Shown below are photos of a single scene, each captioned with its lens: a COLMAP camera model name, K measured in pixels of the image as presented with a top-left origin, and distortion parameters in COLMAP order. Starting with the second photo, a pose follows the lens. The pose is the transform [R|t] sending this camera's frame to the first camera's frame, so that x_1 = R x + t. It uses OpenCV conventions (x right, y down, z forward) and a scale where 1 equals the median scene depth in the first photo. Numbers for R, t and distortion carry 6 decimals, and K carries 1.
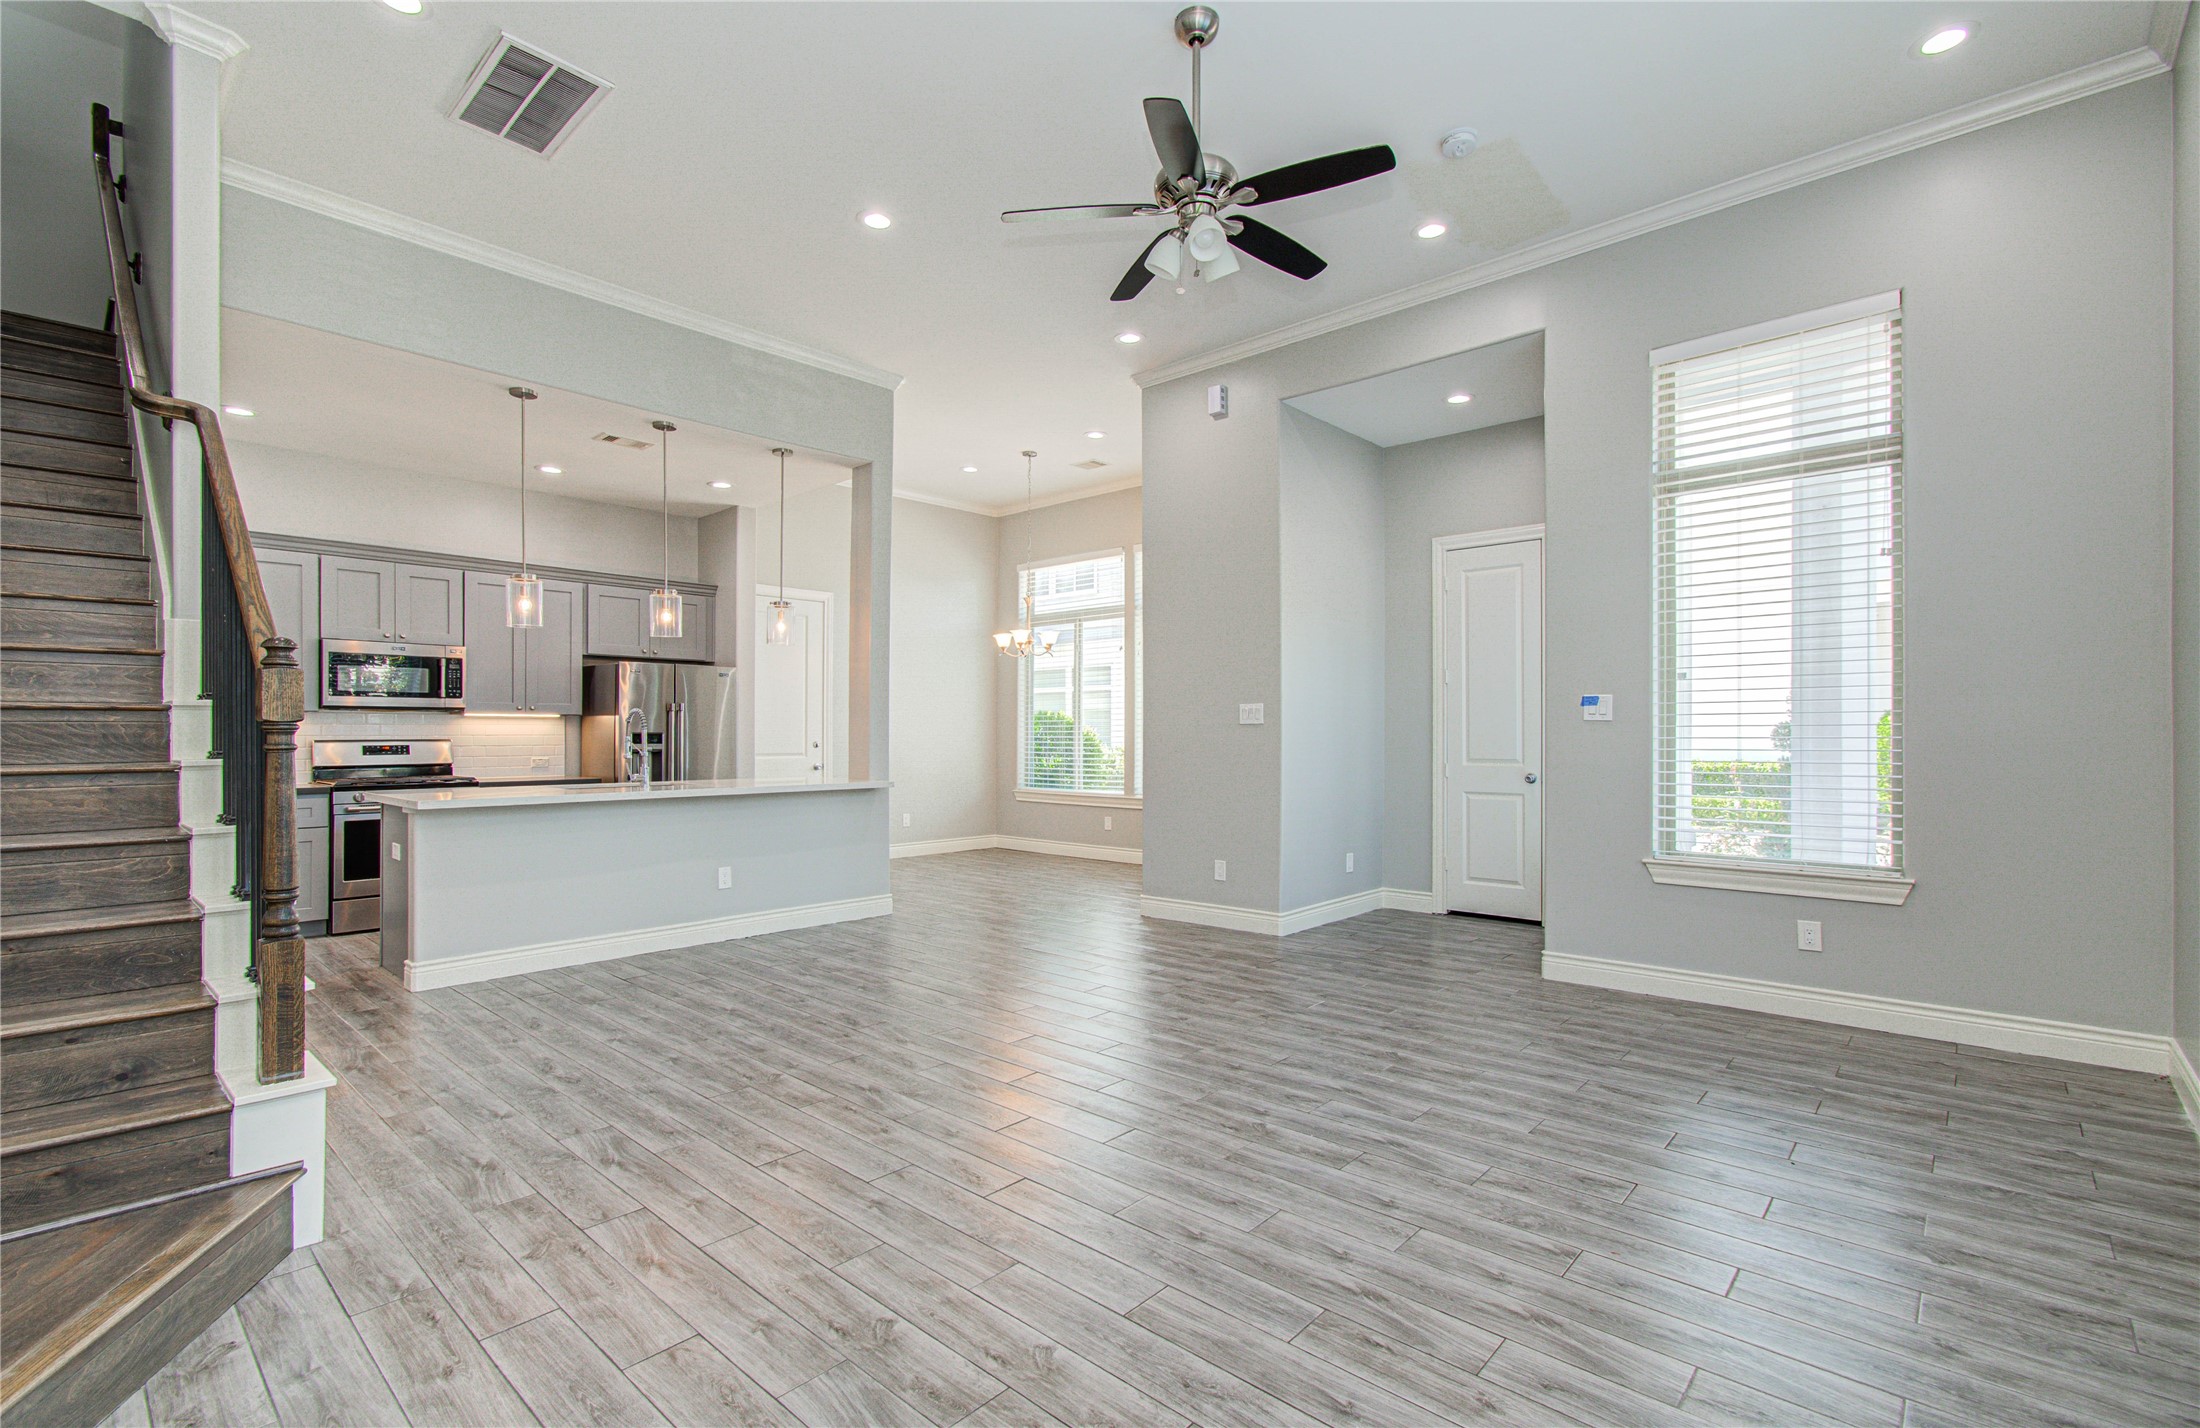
lens RADIAL K [[957.4, 0, 1104.5], [0, 957.4, 730.2], [0, 0, 1]] dist [-0.007985, 0.005055]
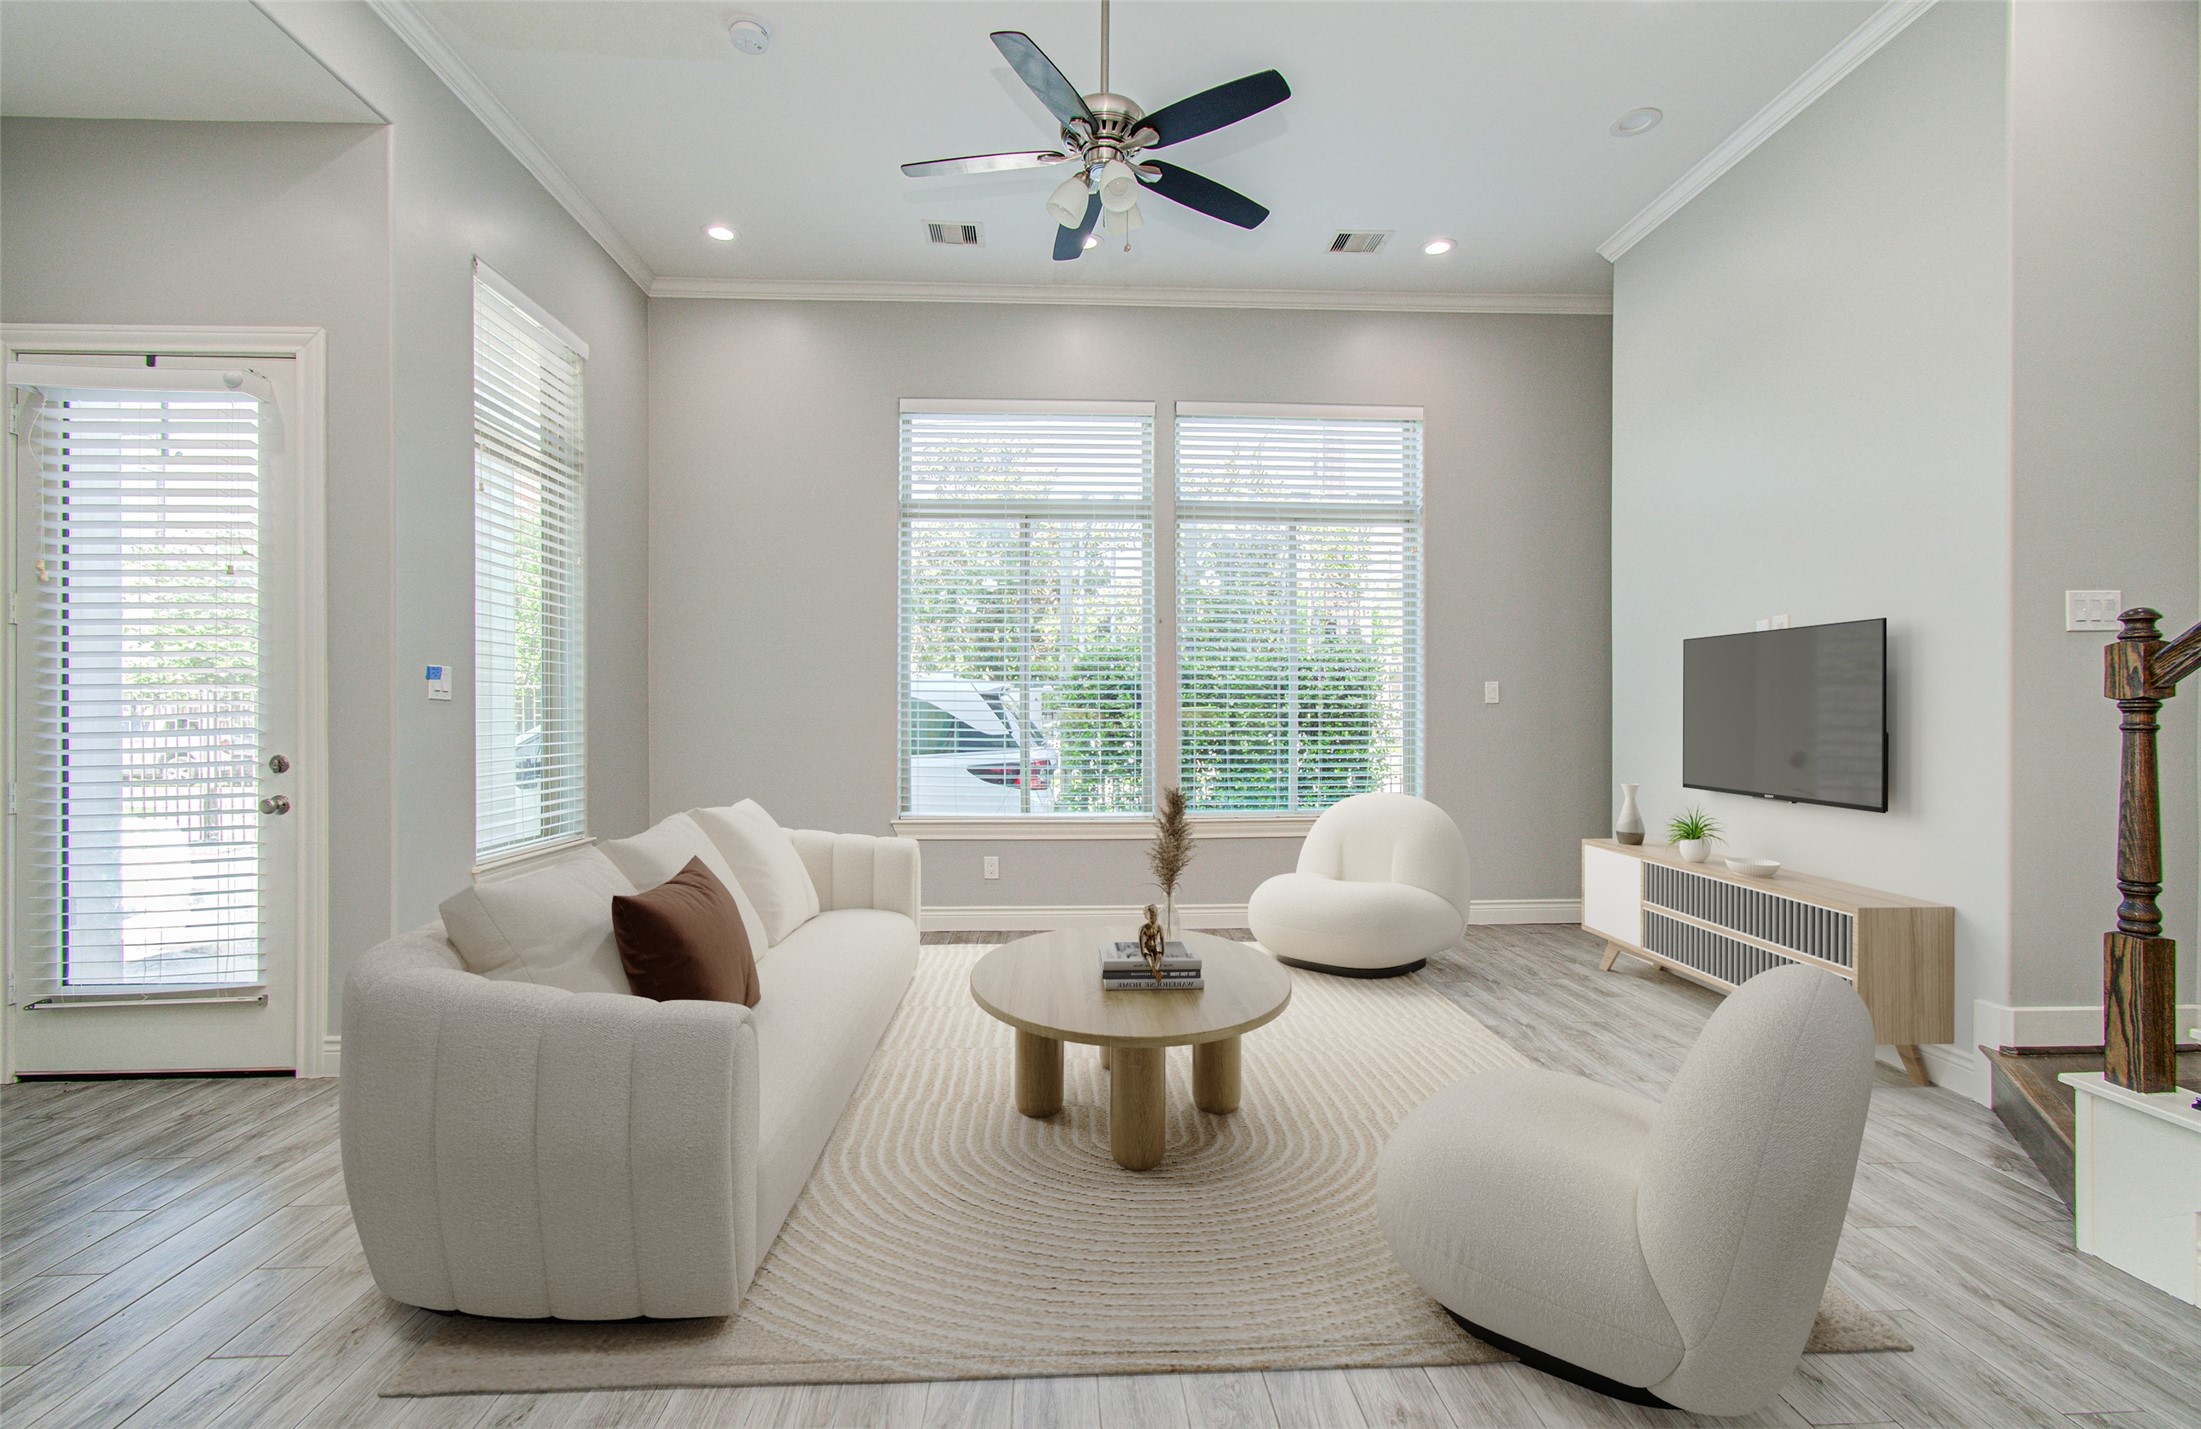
lens RADIAL K [[957.8, 0, 1103.9], [0, 957.8, 716.6], [0, 0, 1]] dist [-0.007985, 0.005055]
pose [[-0.694856, 0.000658, 0.719149, -0.492917], [-0.000124, 0.999999, -0.001035, 0.006536], [-0.719149, -0.000808, -0.694856, 1.393958]]
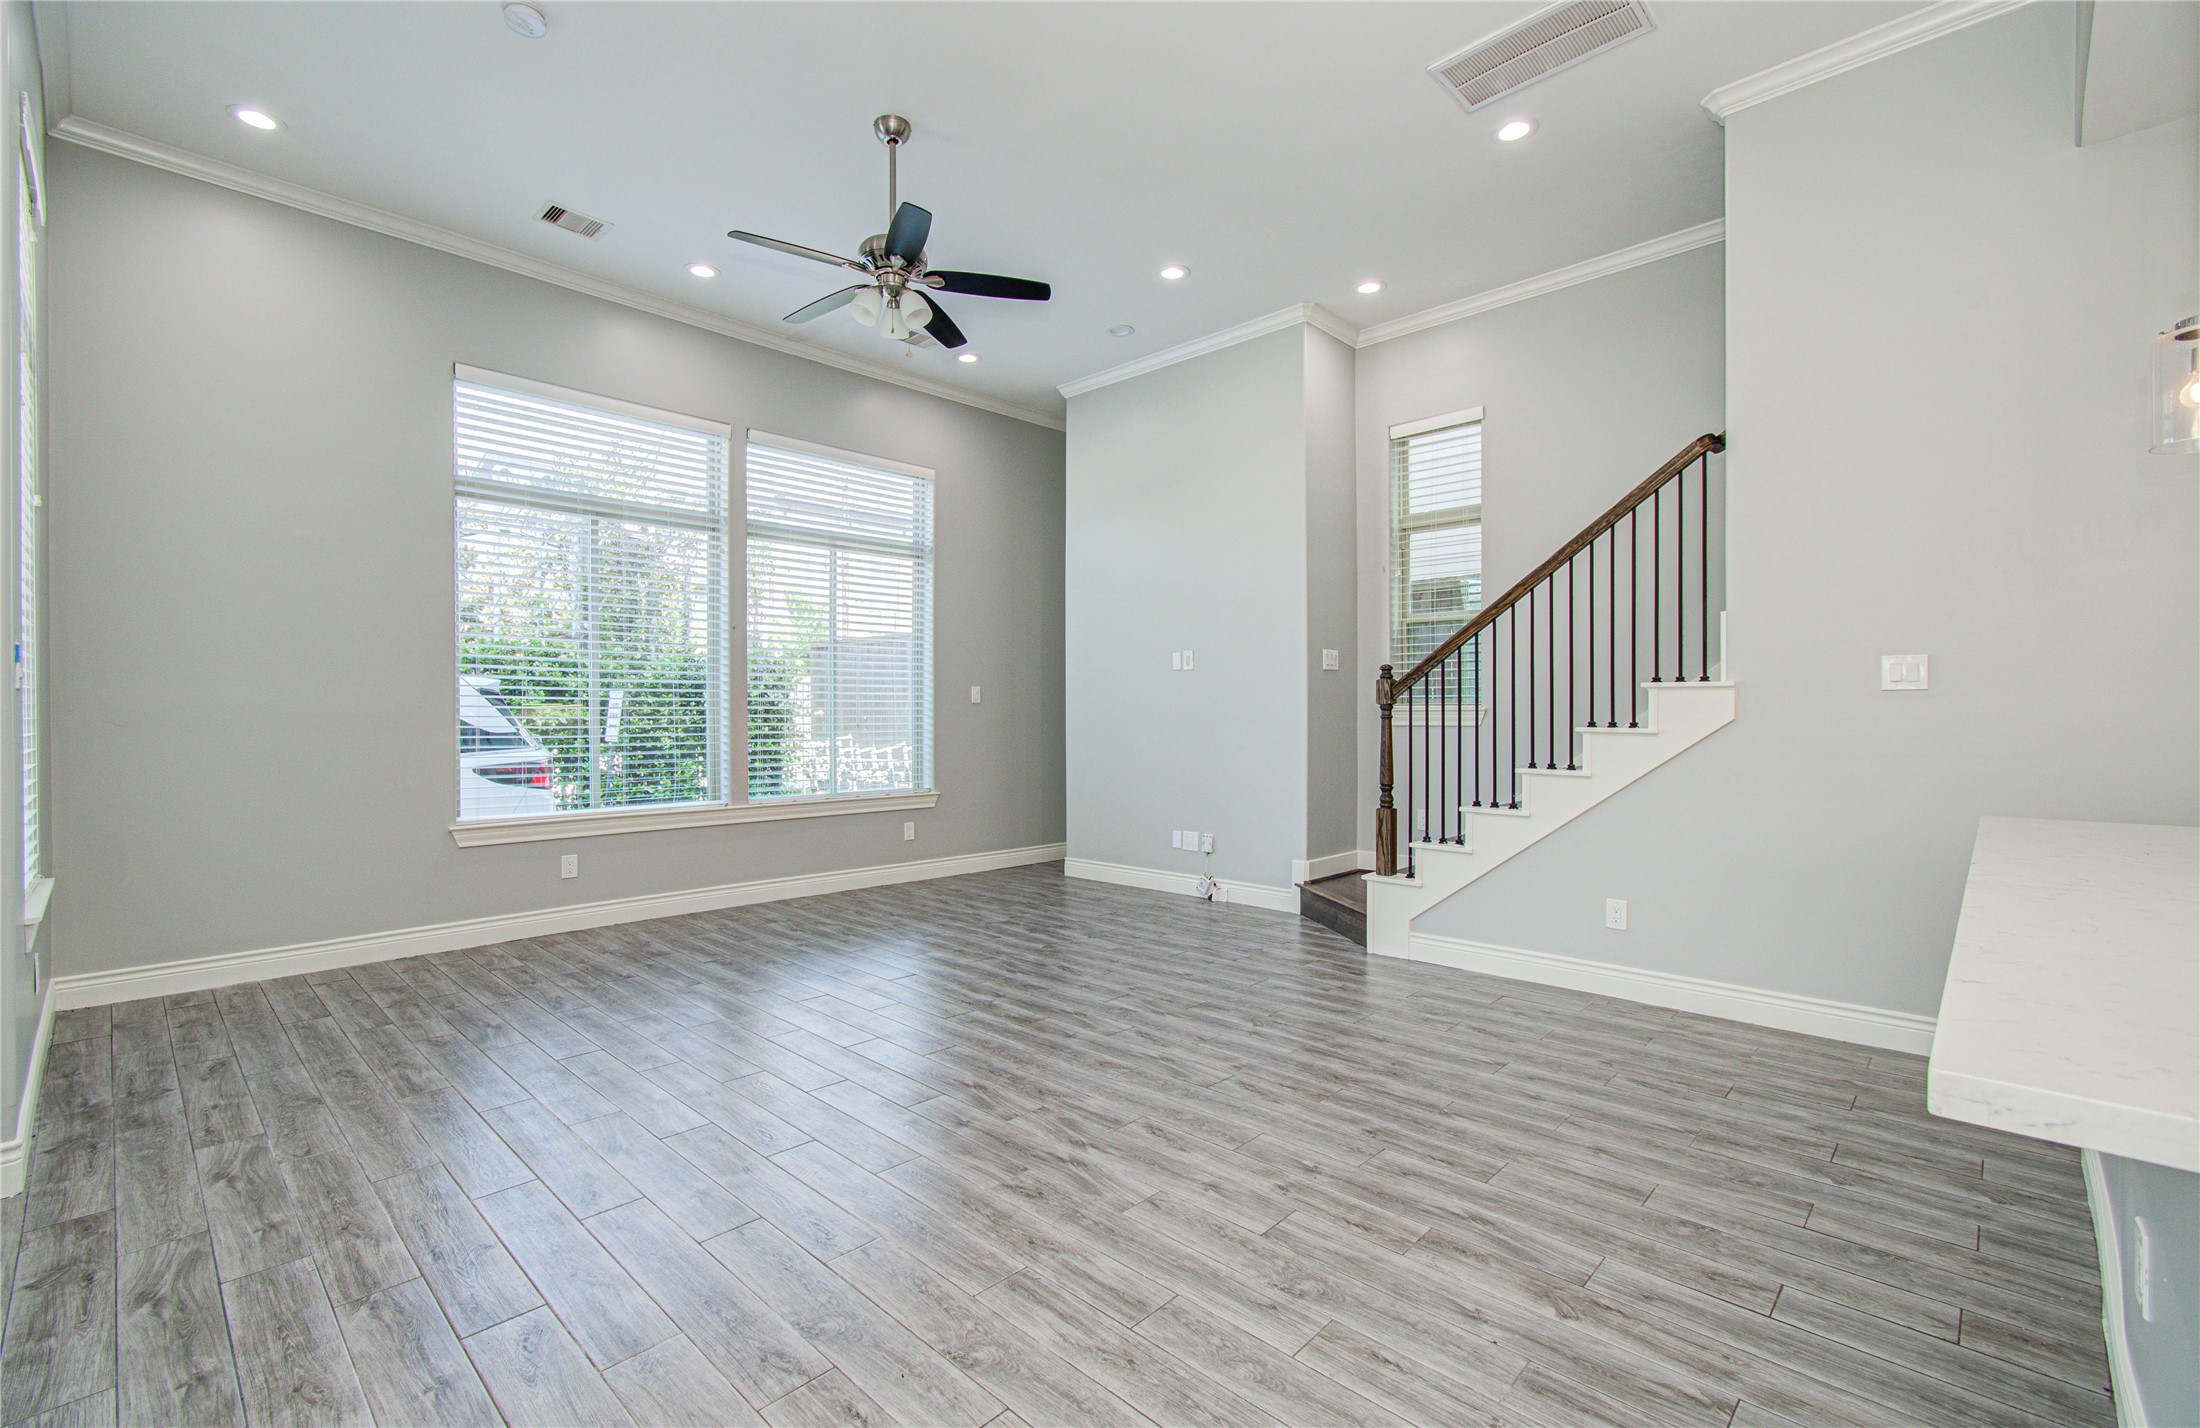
lens RADIAL K [[957.4, 0, 1088.8], [0, 957.4, 717.2], [0, 0, 1]] dist [-0.007985, 0.005055]
pose [[-0.998740, 0.003482, 0.050064, -0.185454], [0.003701, 0.999984, 0.004283, 0.005854], [-0.050048, 0.004463, -0.998737, 1.853574]]
